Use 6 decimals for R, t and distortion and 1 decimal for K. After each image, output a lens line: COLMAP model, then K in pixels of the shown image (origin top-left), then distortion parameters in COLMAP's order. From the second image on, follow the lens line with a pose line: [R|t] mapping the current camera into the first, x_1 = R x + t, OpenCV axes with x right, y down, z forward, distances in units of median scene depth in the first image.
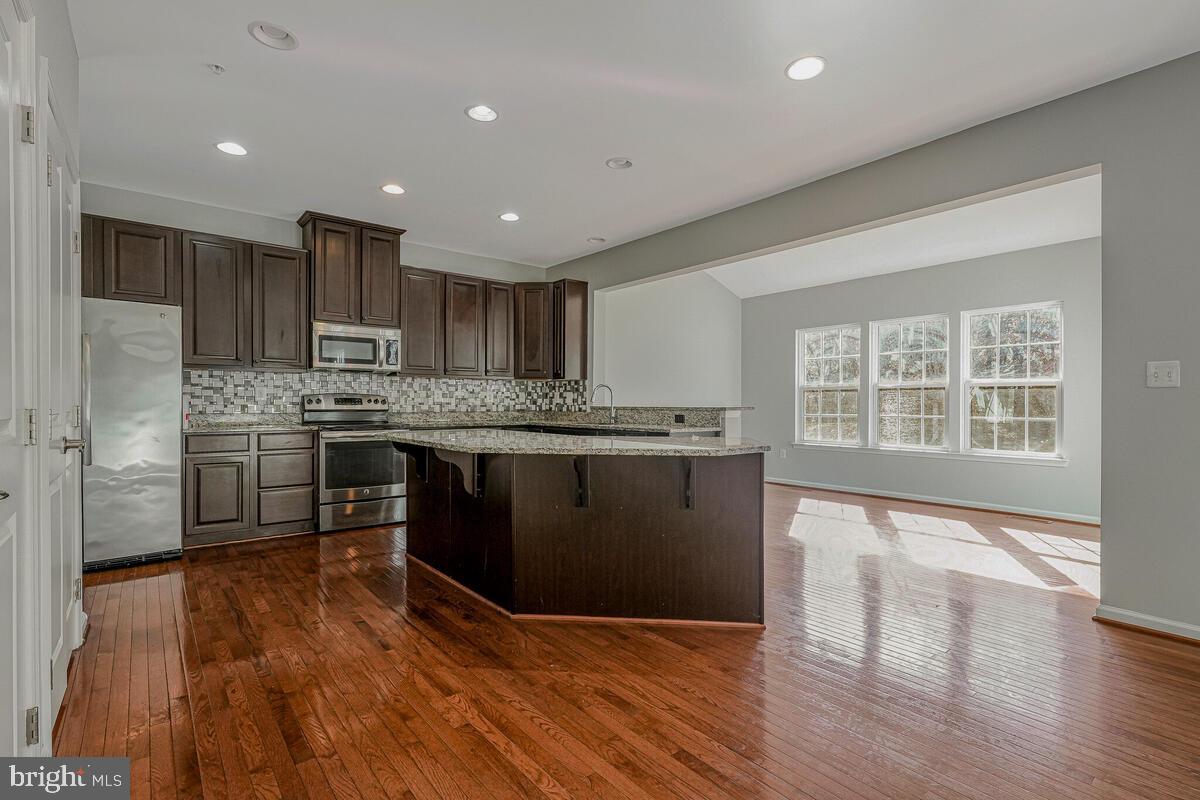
lens RADIAL K [[566.2, 0, 601.6], [0, 566.2, 406.8], [0, 0, 1]] dist [0.011402, -0.000043]
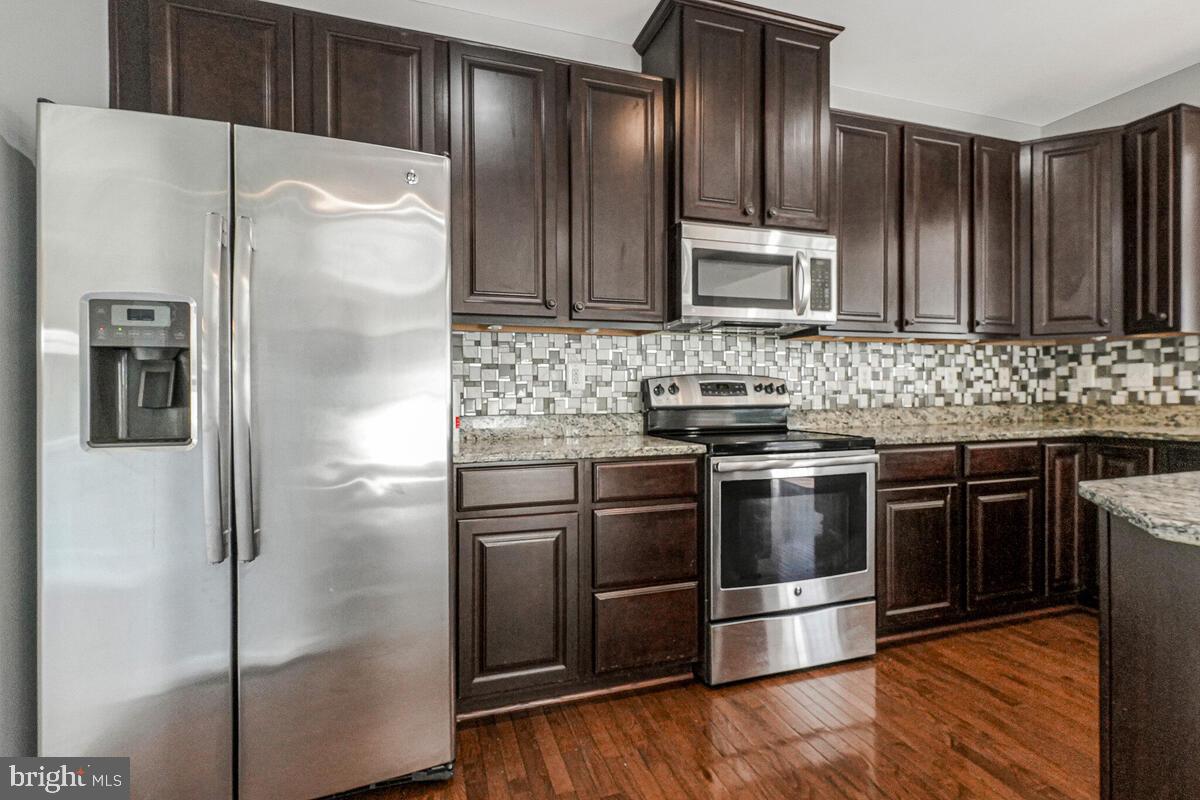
lens RADIAL K [[580.0, 0, 621.5], [0, 580.0, 389.9], [0, 0, 1]] dist [-0.001430, 0.000110]
pose [[0.941590, -0.014690, -0.336441, -0.330653], [0.010731, 0.999850, -0.013625, -0.002516], [0.336591, 0.009219, 0.941606, 0.446466]]
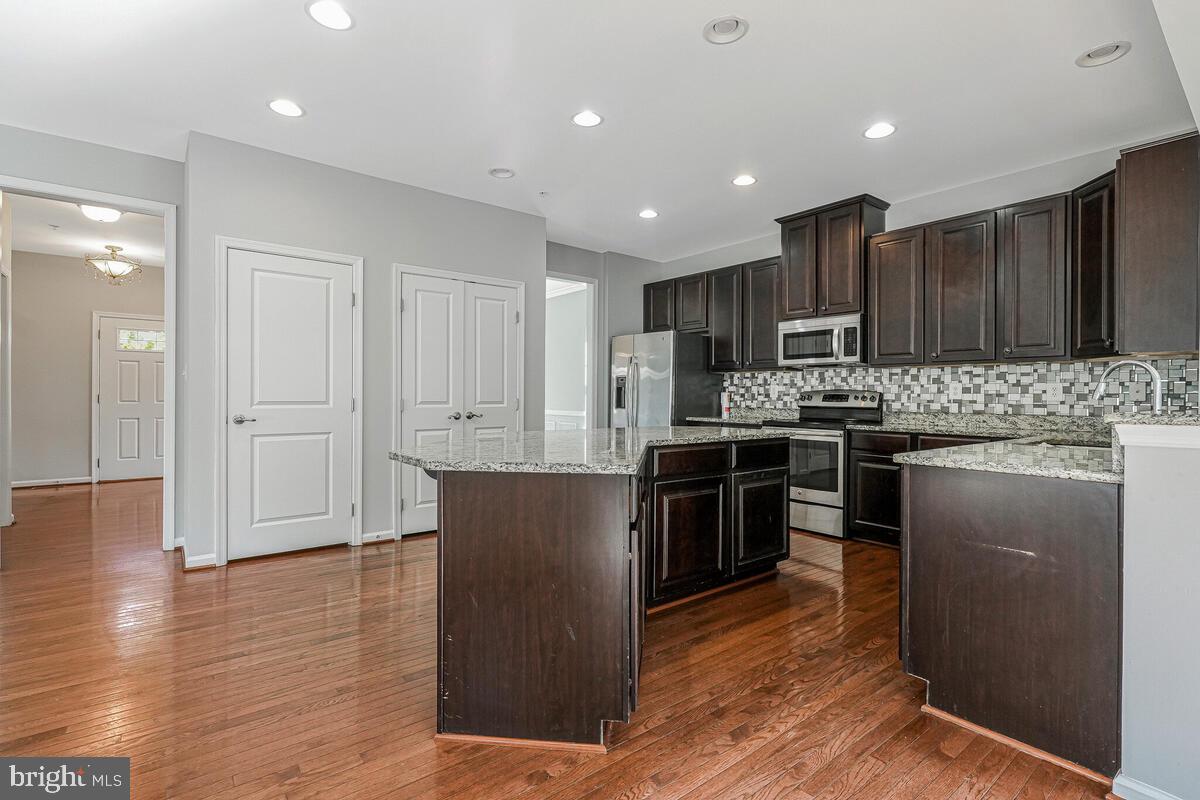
lens RADIAL K [[566.2, 0, 601.6], [0, 566.2, 406.8], [0, 0, 1]] dist [0.011402, -0.000043]
pose [[0.011273, 0.013327, -0.999848, 0.450518], [-0.016997, 0.999769, 0.013134, -0.000730], [0.999792, 0.016846, 0.011497, 0.556784]]
